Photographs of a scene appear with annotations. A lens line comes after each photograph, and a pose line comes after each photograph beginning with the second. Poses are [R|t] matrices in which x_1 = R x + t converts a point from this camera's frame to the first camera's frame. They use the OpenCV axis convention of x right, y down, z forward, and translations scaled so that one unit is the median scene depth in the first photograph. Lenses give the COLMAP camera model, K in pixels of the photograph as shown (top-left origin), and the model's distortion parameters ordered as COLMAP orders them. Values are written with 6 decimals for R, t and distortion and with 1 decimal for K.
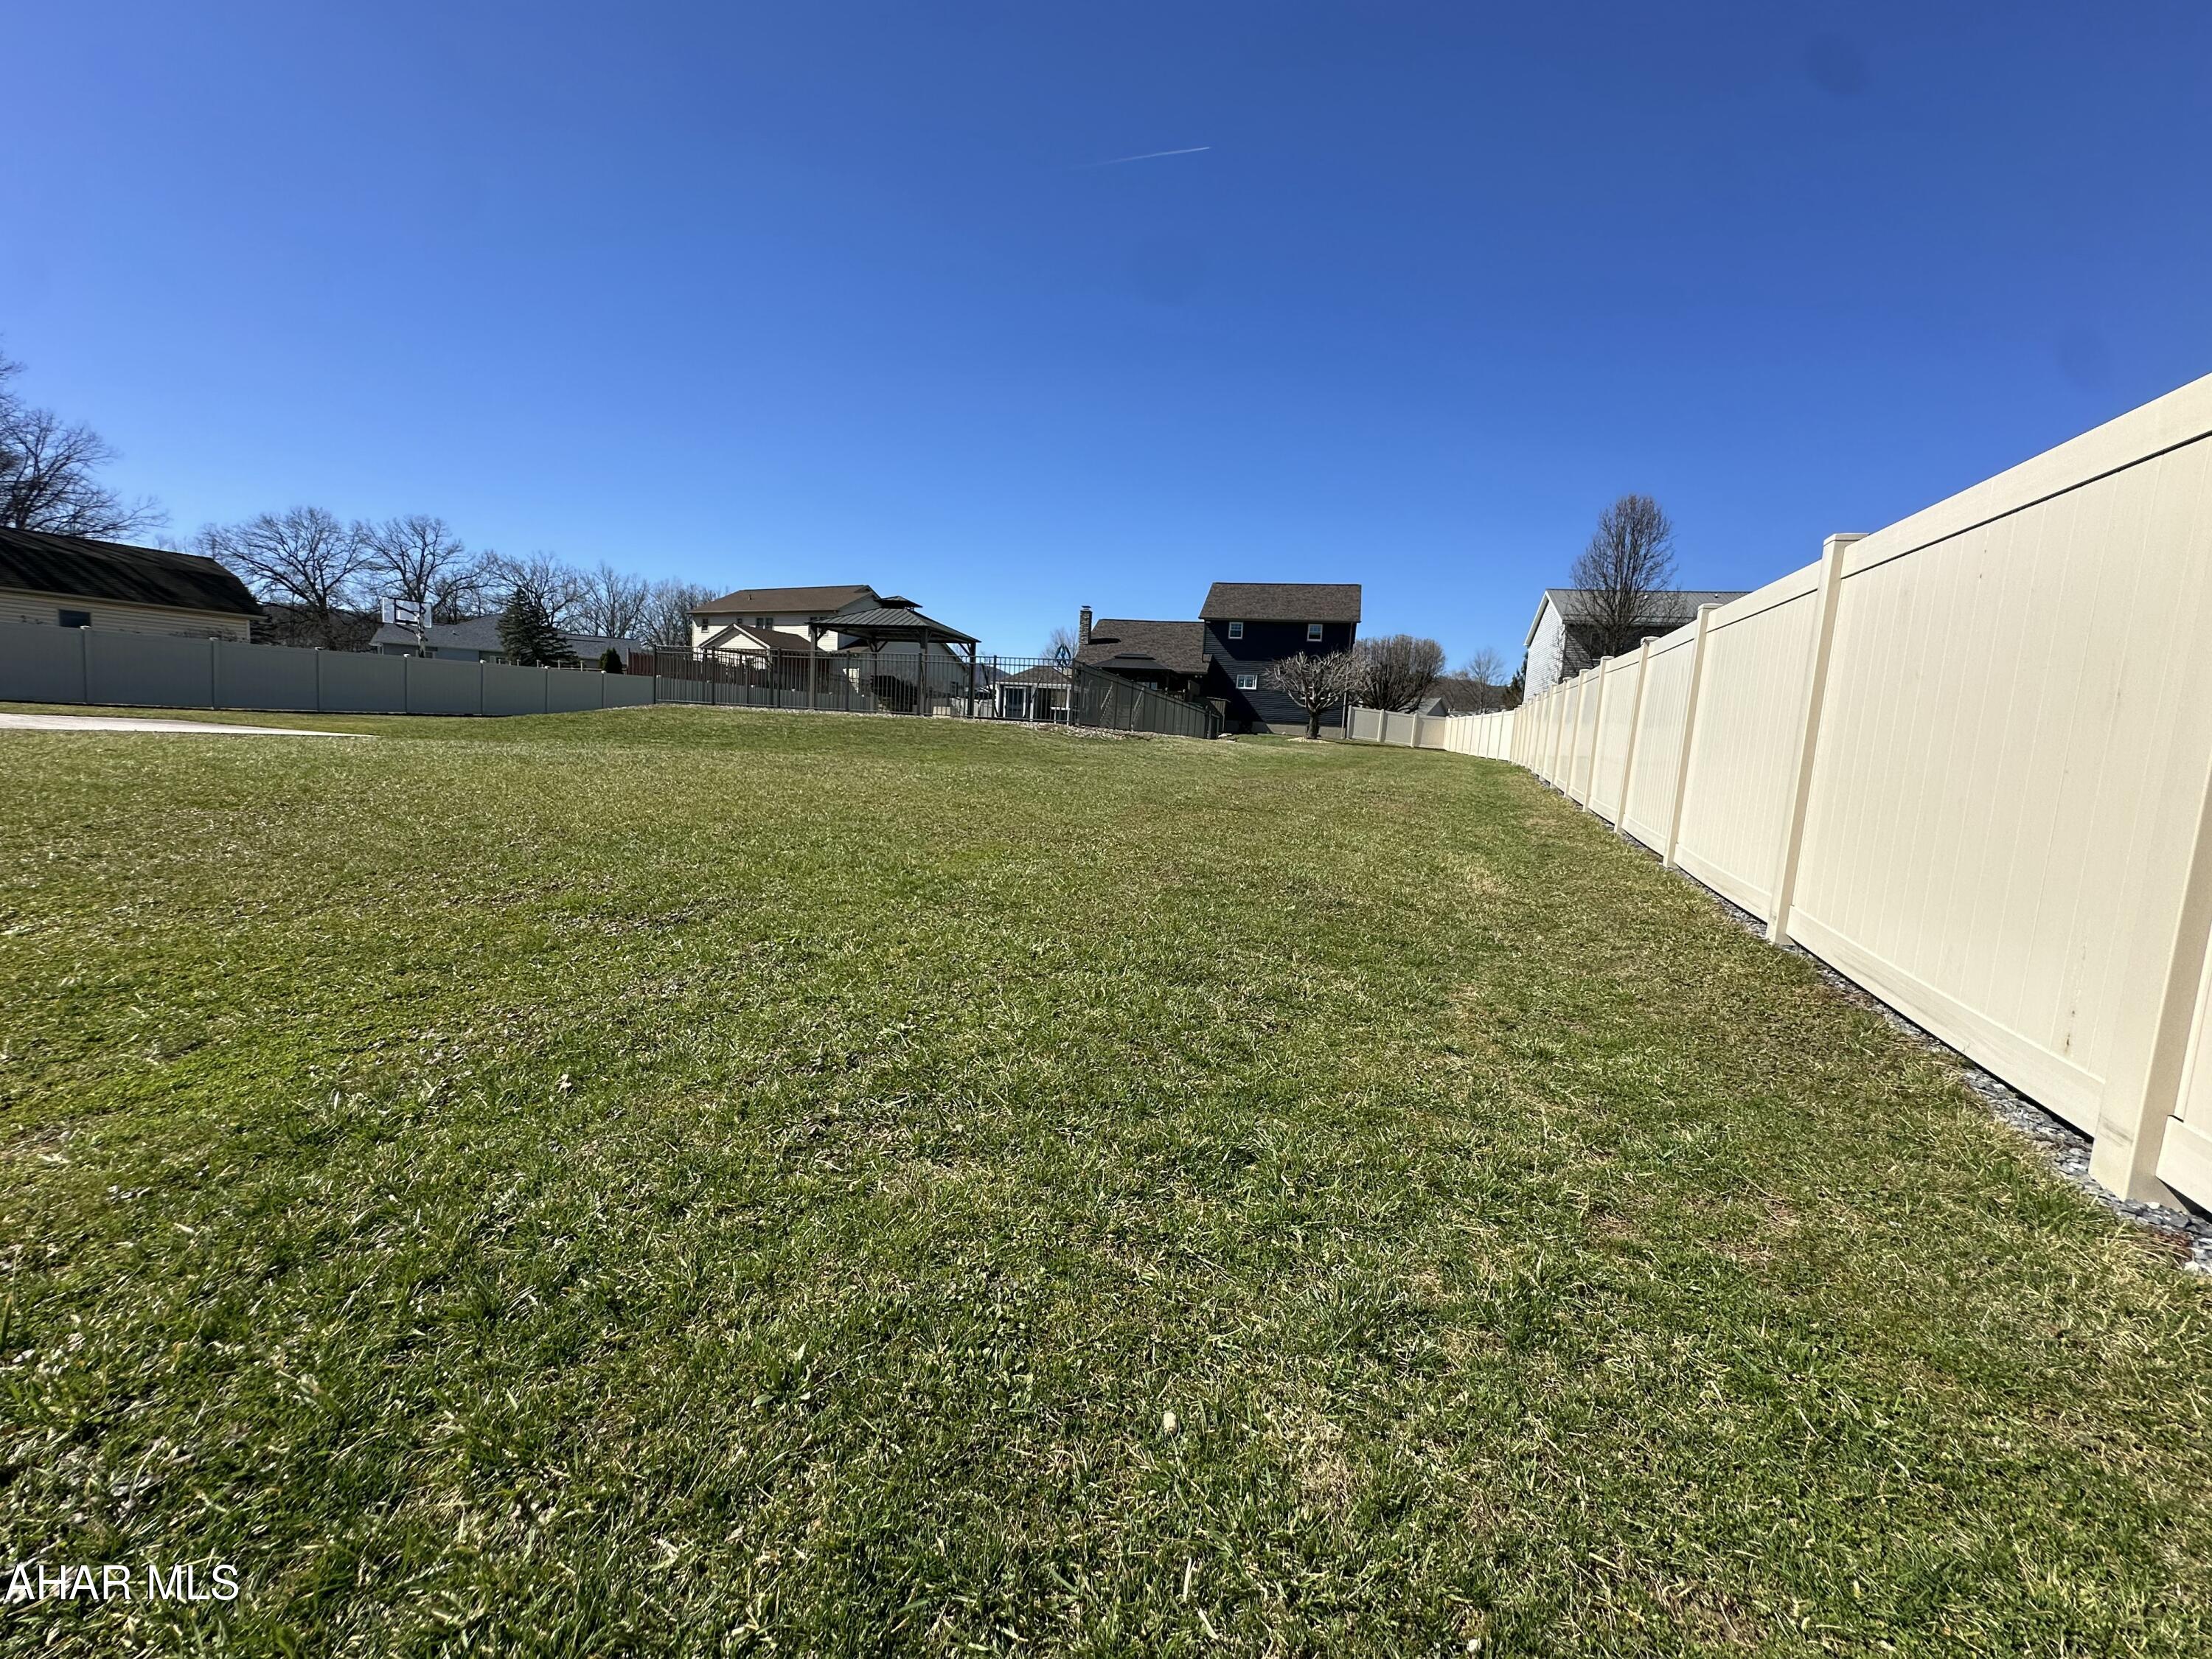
lens RADIAL K [[882.1, 0, 1094.4], [0, 882.1, 829.8], [0, 0, 1]] dist [-0.002276, 0.000994]
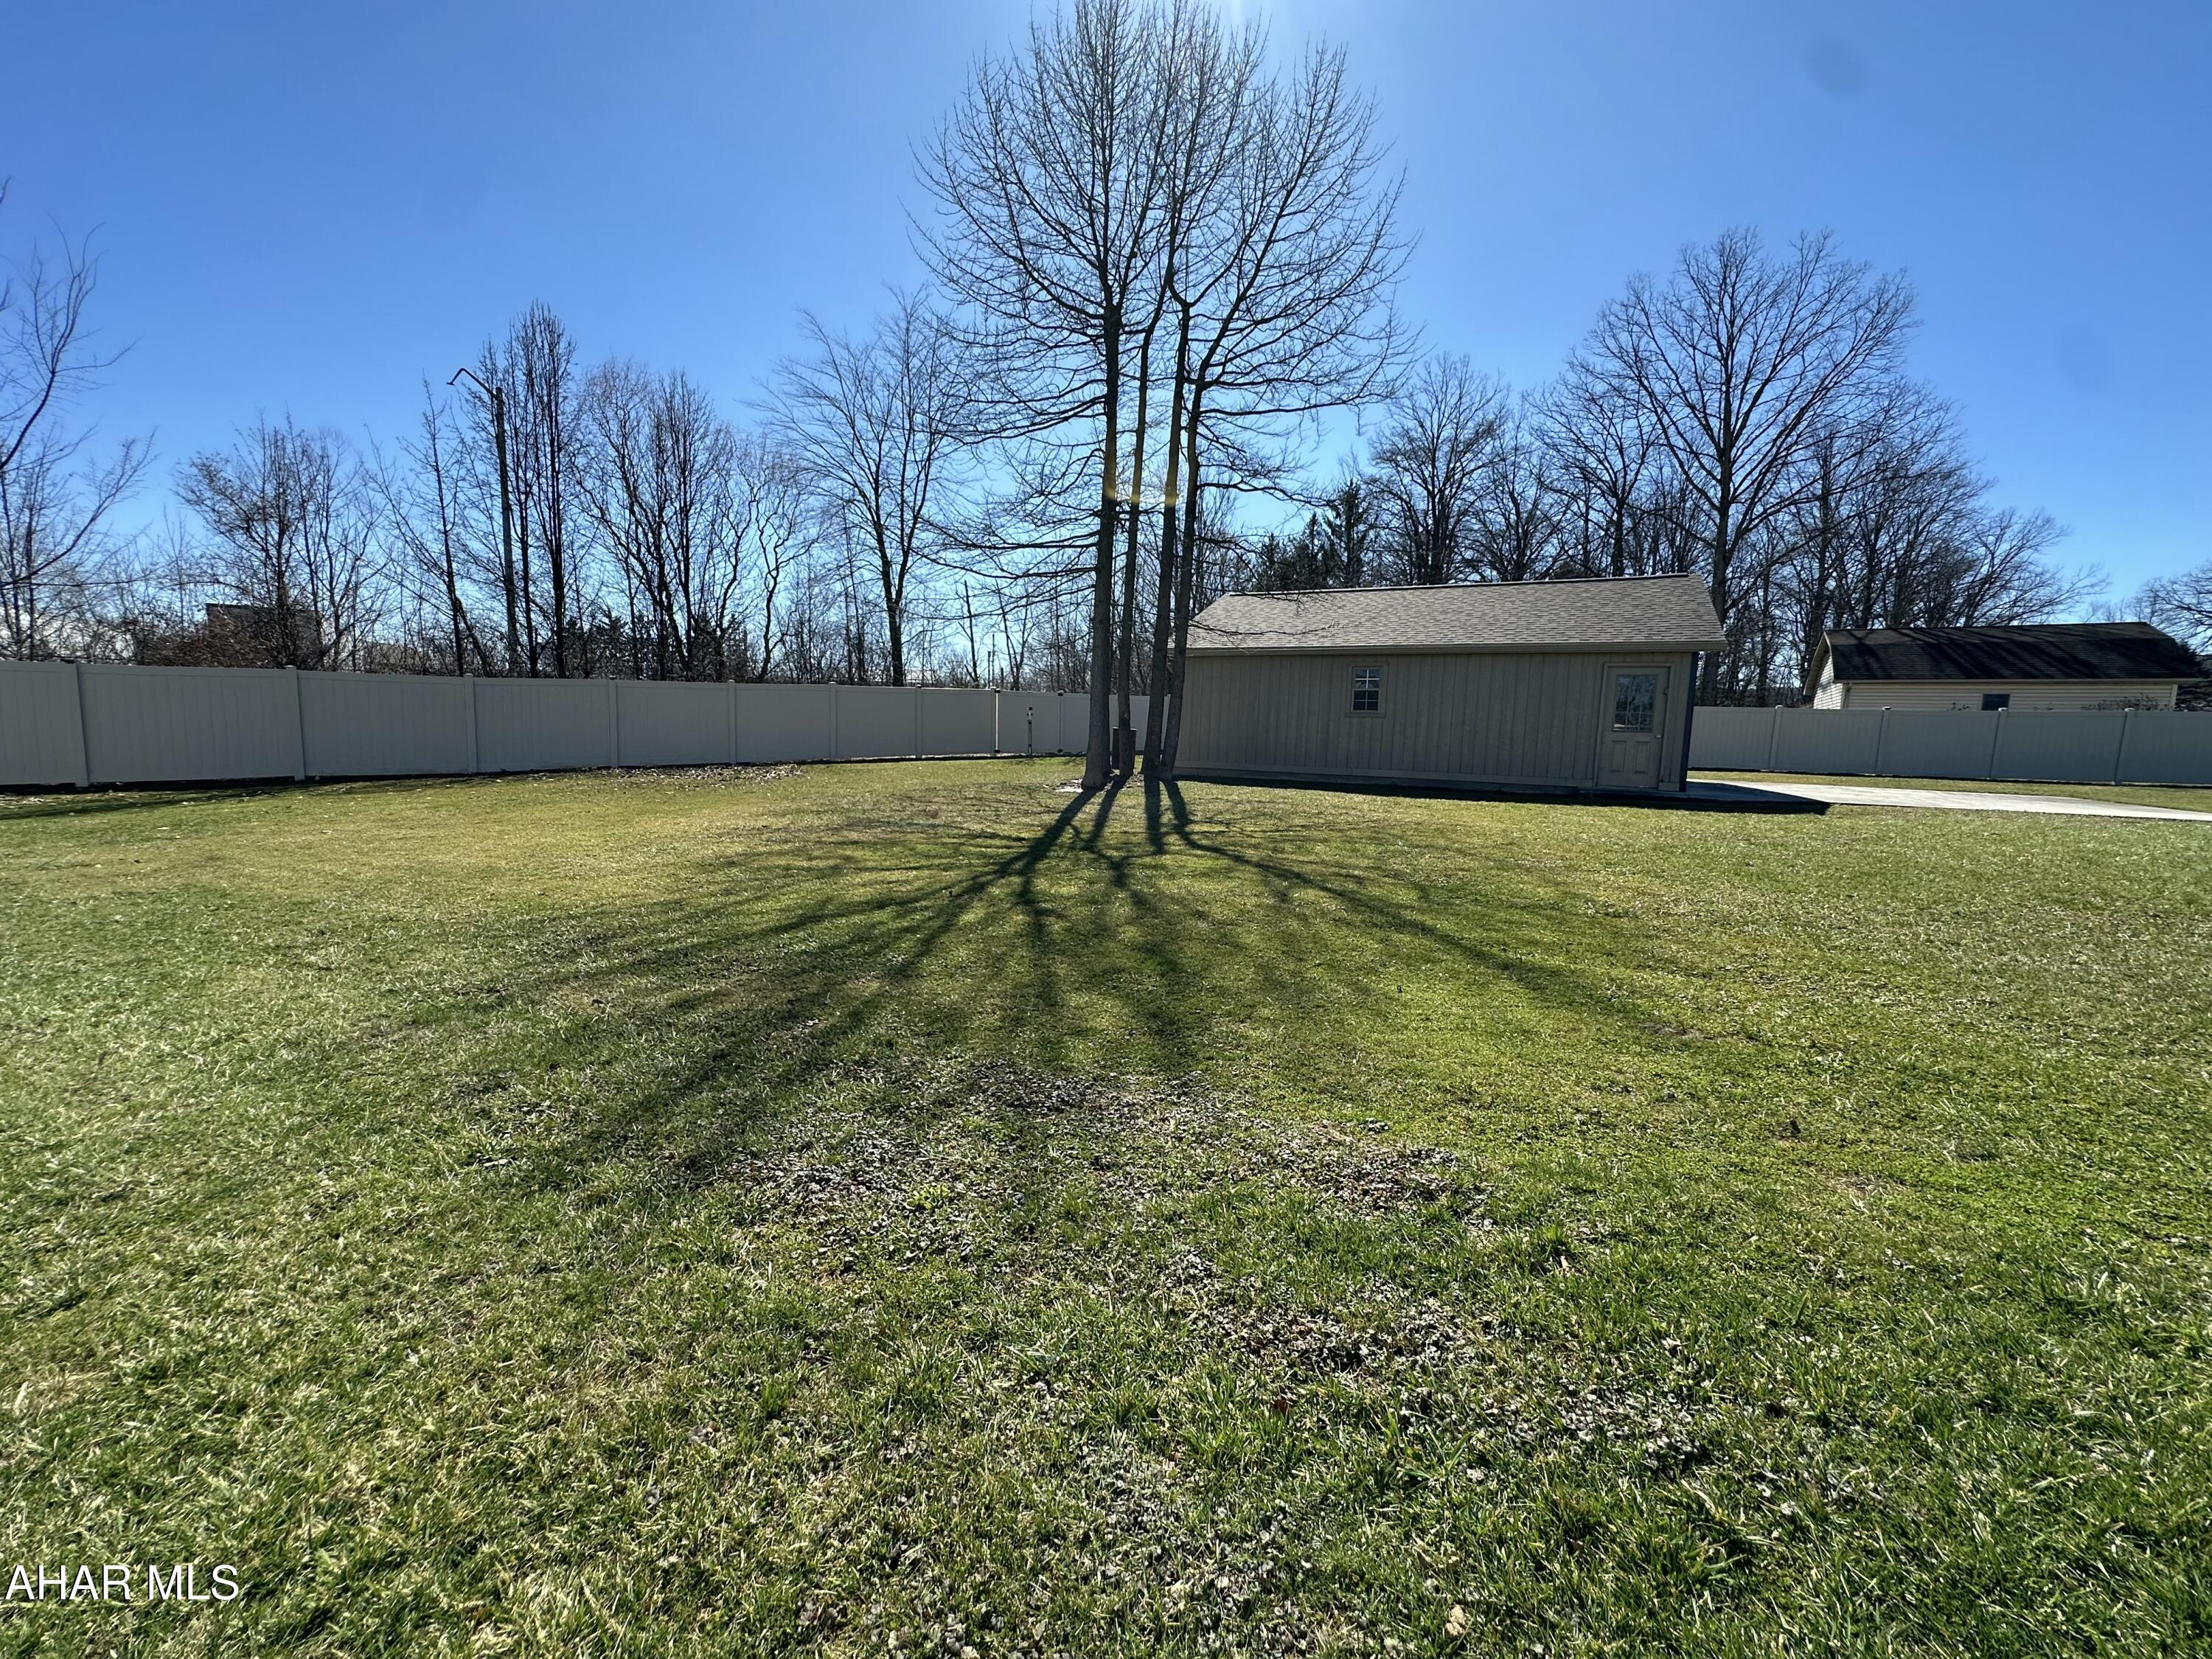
lens RADIAL K [[880.5, 0, 1106.0], [0, 880.5, 829.5], [0, 0, 1]] dist [-0.003087, 0.000834]
pose [[-0.067463, 0.053642, -0.996279, 0.136428], [-0.125494, 0.990167, 0.061811, -0.095600], [0.989798, 0.129197, -0.060067, -0.083746]]
